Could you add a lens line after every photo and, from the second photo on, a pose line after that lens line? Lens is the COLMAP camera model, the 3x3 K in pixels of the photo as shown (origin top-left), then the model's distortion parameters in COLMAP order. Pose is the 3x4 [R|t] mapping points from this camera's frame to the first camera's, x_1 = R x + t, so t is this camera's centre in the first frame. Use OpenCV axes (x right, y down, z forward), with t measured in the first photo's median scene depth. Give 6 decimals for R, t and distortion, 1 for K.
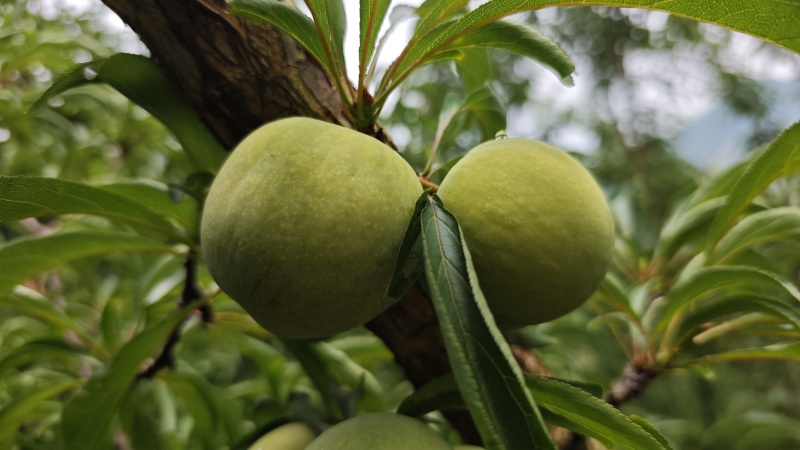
lens RADIAL K [[678.5, 0, 400.0], [0, 678.5, 225.0], [0, 0, 1]] dist [0.014418, -0.008664]
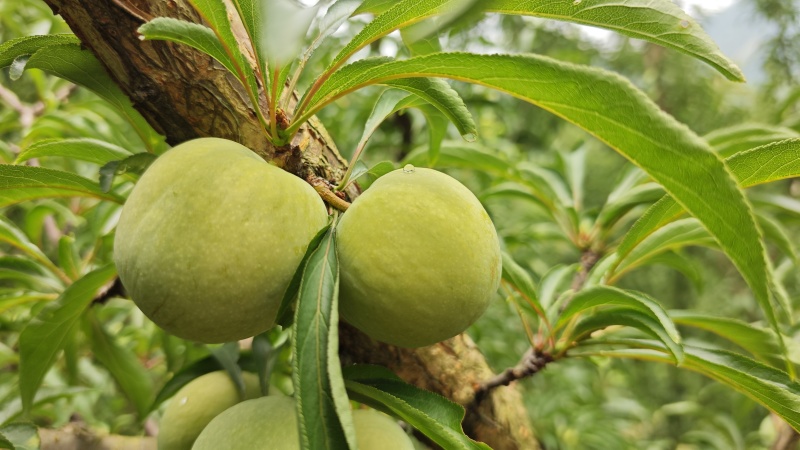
lens RADIAL K [[678.5, 0, 400.0], [0, 678.5, 225.0], [0, 0, 1]] dist [0.014418, -0.008664]
pose [[0.994616, 0.102652, -0.014182, 0.182542], [-0.096552, 0.967693, 0.232911, -0.330439], [0.037632, -0.230288, 0.972395, -0.042907]]
